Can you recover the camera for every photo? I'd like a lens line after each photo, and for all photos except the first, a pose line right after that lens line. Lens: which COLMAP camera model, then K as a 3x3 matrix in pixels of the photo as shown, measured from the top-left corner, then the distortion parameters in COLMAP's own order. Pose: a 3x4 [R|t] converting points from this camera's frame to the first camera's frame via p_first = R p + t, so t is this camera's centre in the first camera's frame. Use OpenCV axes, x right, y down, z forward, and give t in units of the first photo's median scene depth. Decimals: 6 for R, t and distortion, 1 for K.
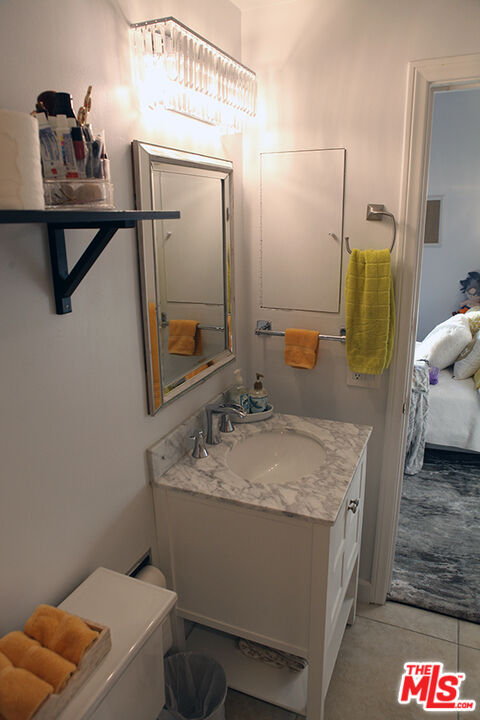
lens RADIAL K [[509.0, 0, 239.6], [0, 509.0, 360.0], [0, 0, 1]] dist [-0.050566, 0.007200]
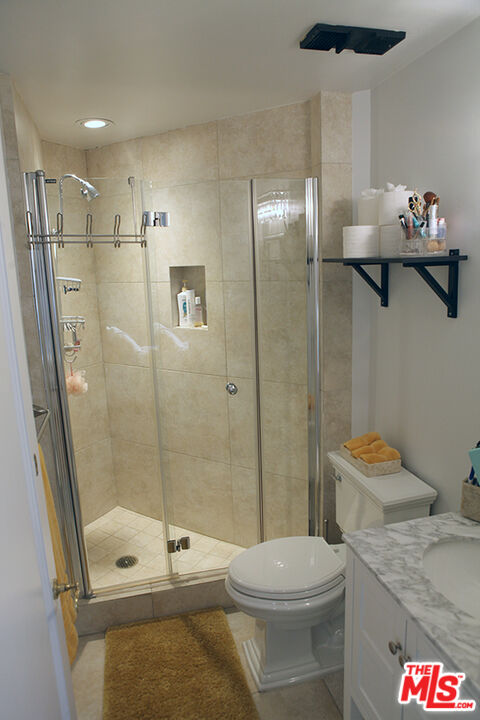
lens RADIAL K [[509.0, 0, 241.2], [0, 509.0, 361.4], [0, 0, 1]] dist [-0.050566, 0.007200]
pose [[-0.795983, 0.152674, -0.585748, 0.872583], [-0.128682, 0.902872, 0.410200, -0.410710], [0.591482, 0.401888, -0.699024, 1.364314]]
